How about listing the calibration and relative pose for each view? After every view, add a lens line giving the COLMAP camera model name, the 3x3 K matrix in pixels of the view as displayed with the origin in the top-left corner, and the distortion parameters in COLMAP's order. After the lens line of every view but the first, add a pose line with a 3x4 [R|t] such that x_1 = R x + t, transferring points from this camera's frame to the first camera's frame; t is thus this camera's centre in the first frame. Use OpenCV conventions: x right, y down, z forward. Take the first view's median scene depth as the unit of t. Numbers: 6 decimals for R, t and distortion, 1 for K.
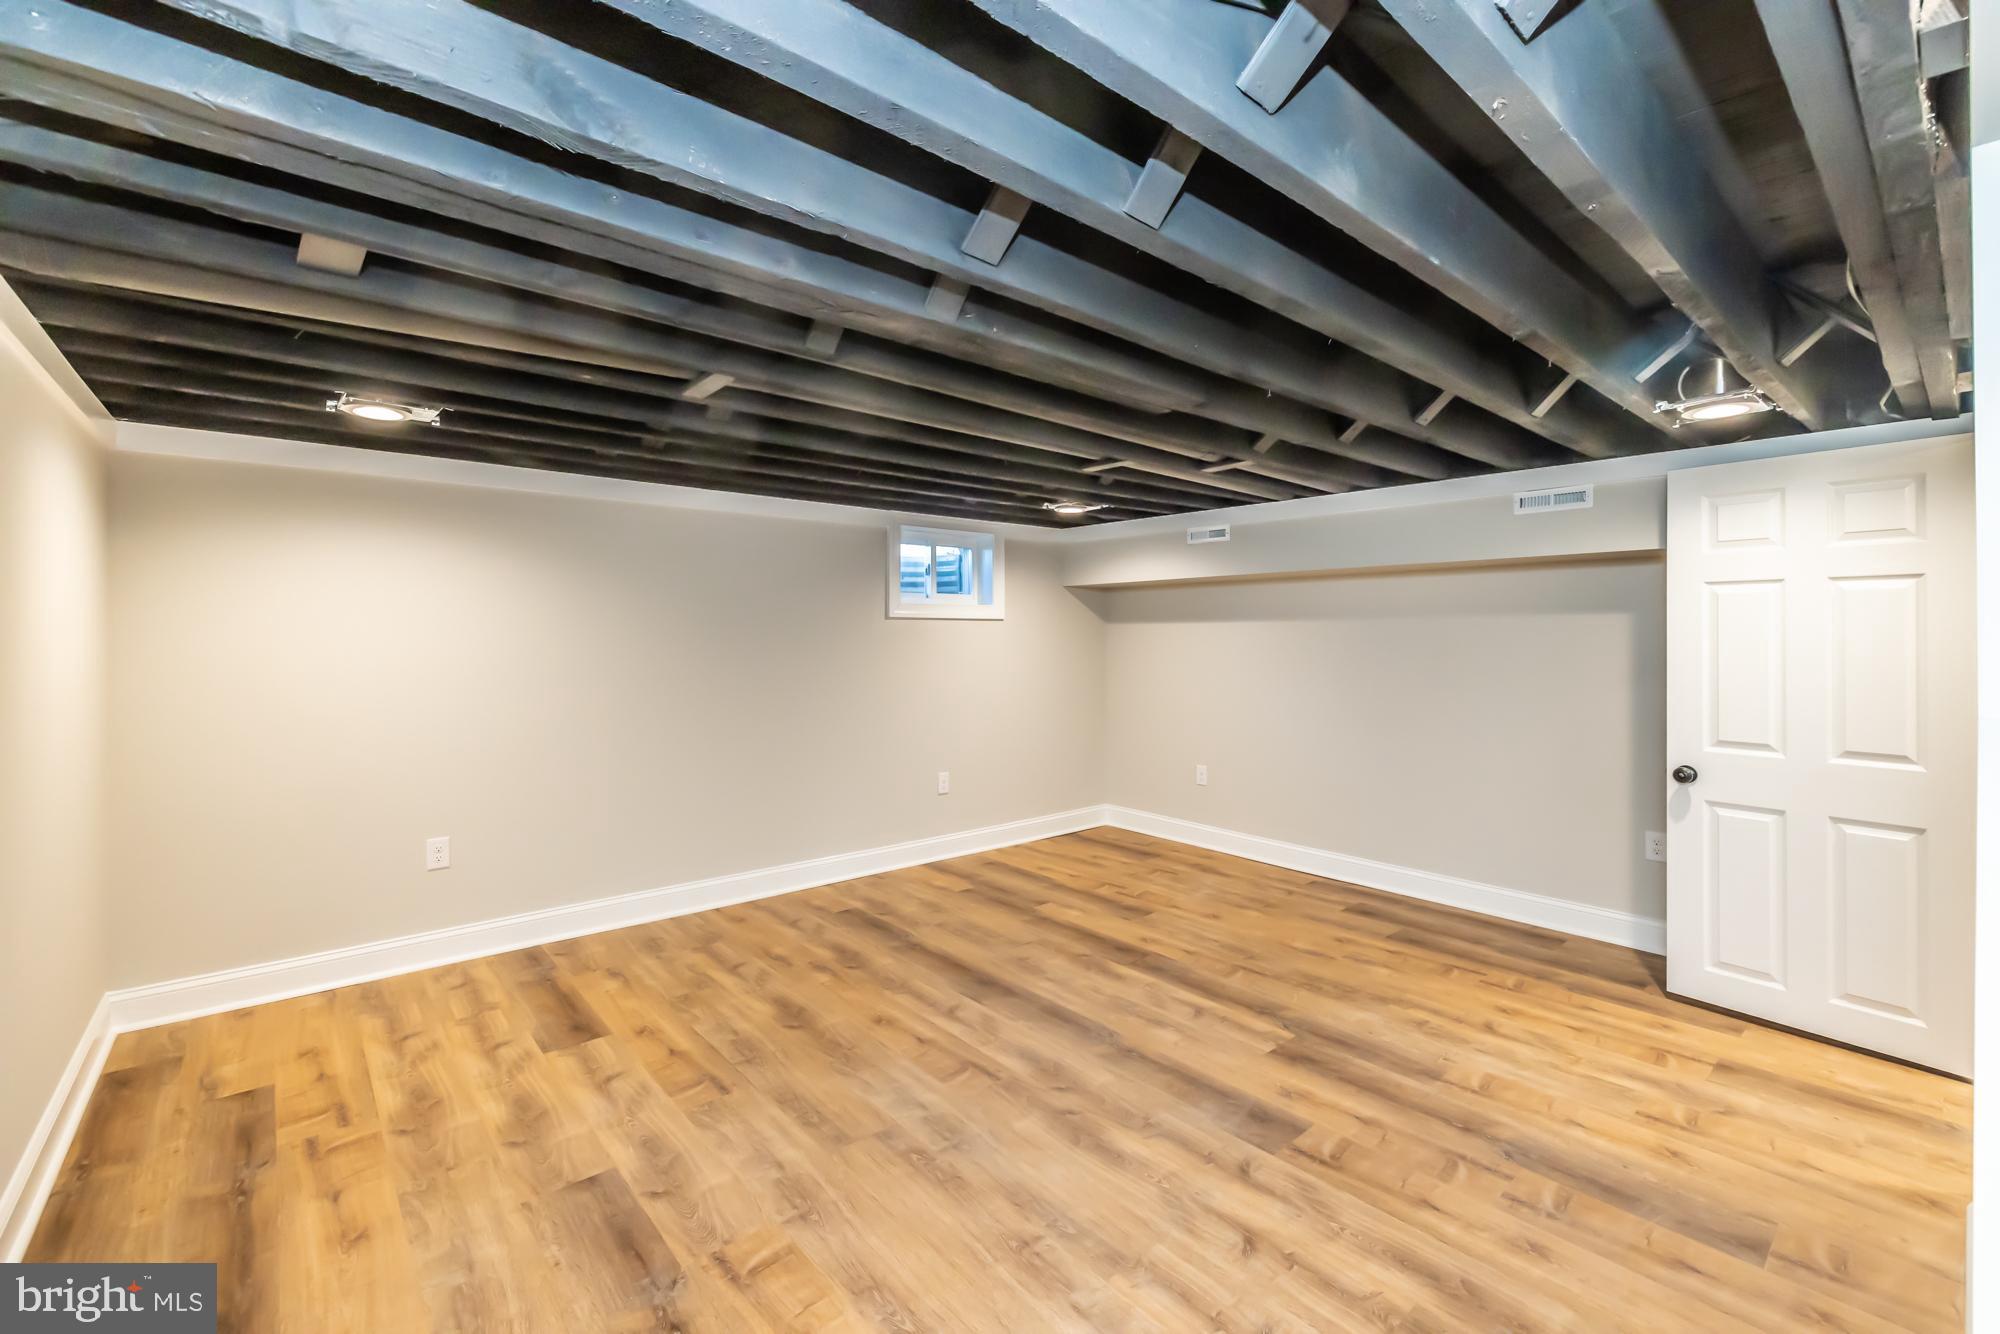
lens RADIAL K [[838.3, 0, 993.9], [0, 838.3, 645.5], [0, 0, 1]] dist [0.000900, -0.000150]
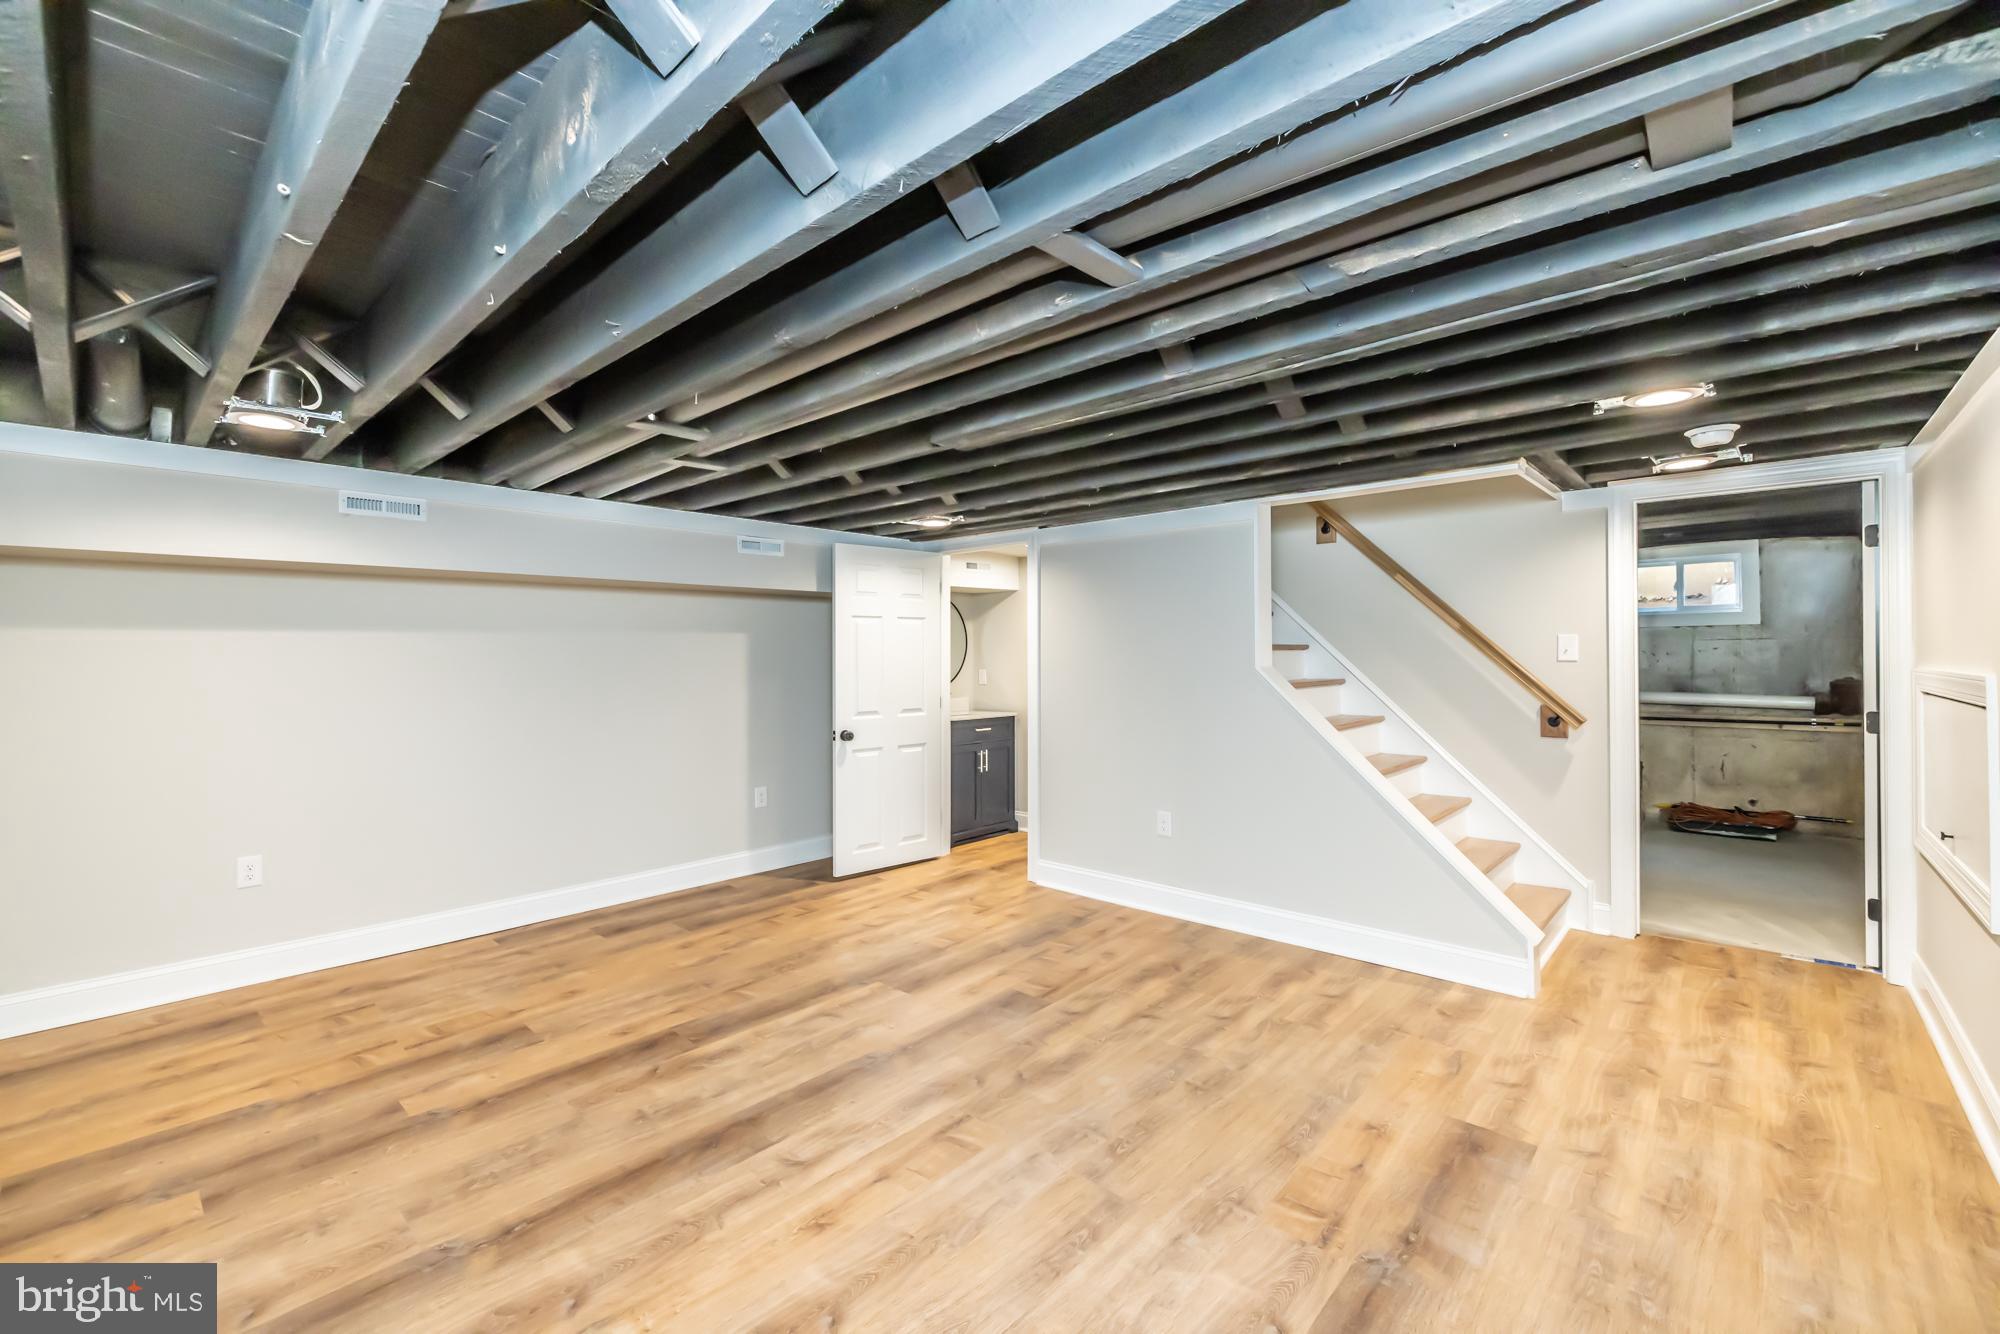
lens RADIAL K [[829.7, 0, 992.4], [0, 829.7, 654.6], [0, 0, 1]] dist [-0.001750, 0.000546]
pose [[-0.114155, -0.001323, 0.993462, -0.823143], [0.019432, 0.999805, 0.003565, 0.000163], [-0.993273, 0.019712, -0.114107, 0.960902]]
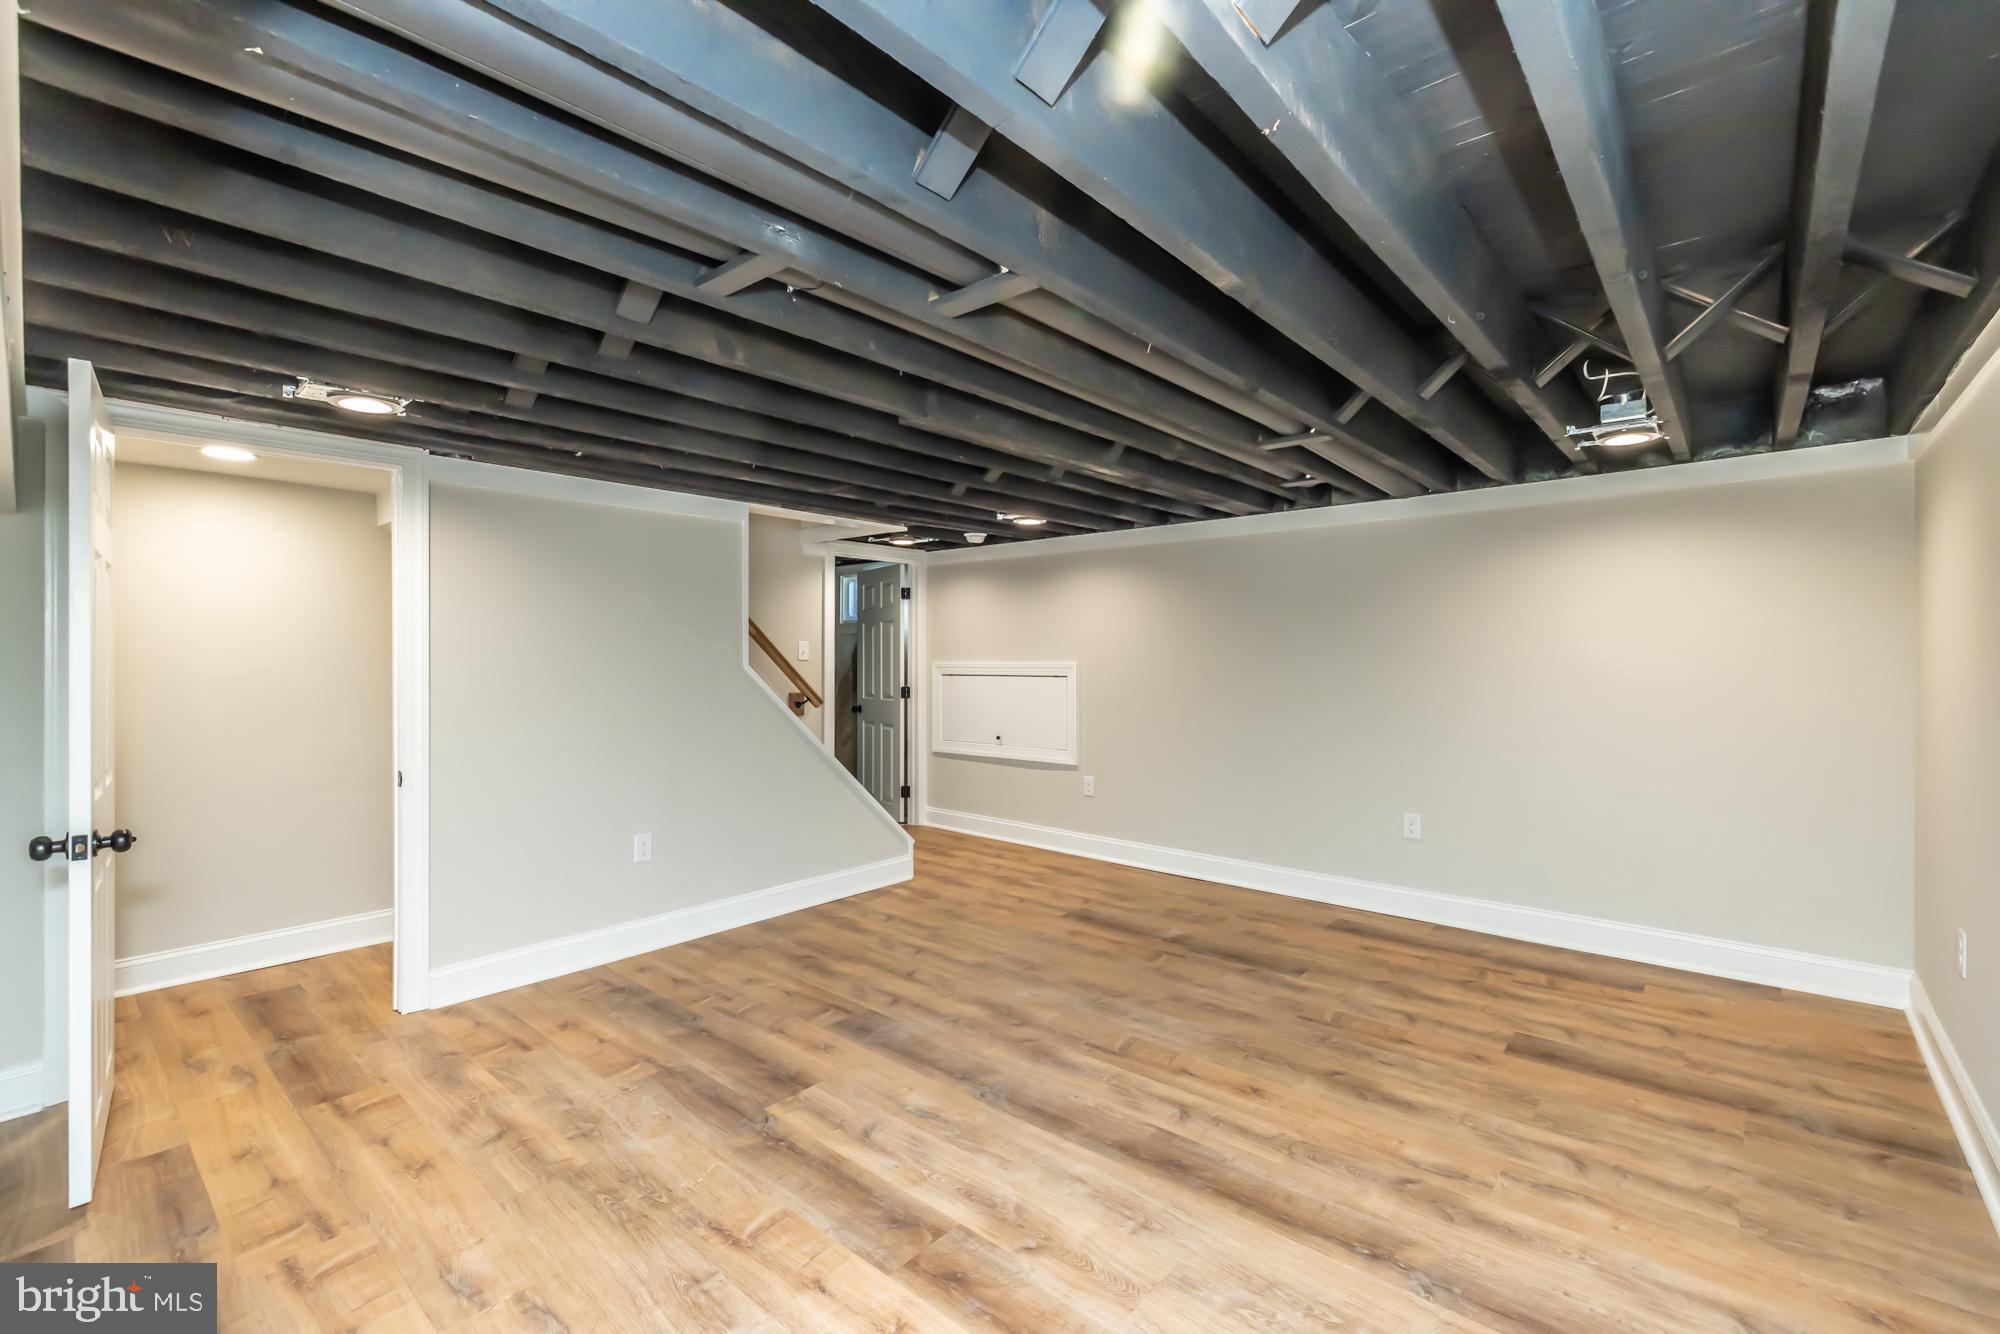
lens RADIAL K [[861.2, 0, 991.9], [0, 861.2, 658.9], [0, 0, 1]] dist [0.001788, 0.000150]
pose [[-0.990282, -0.000118, -0.139071, 0.254218], [-0.002183, 0.999890, 0.014696, 0.001290], [0.139054, 0.014857, -0.990173, 1.873194]]
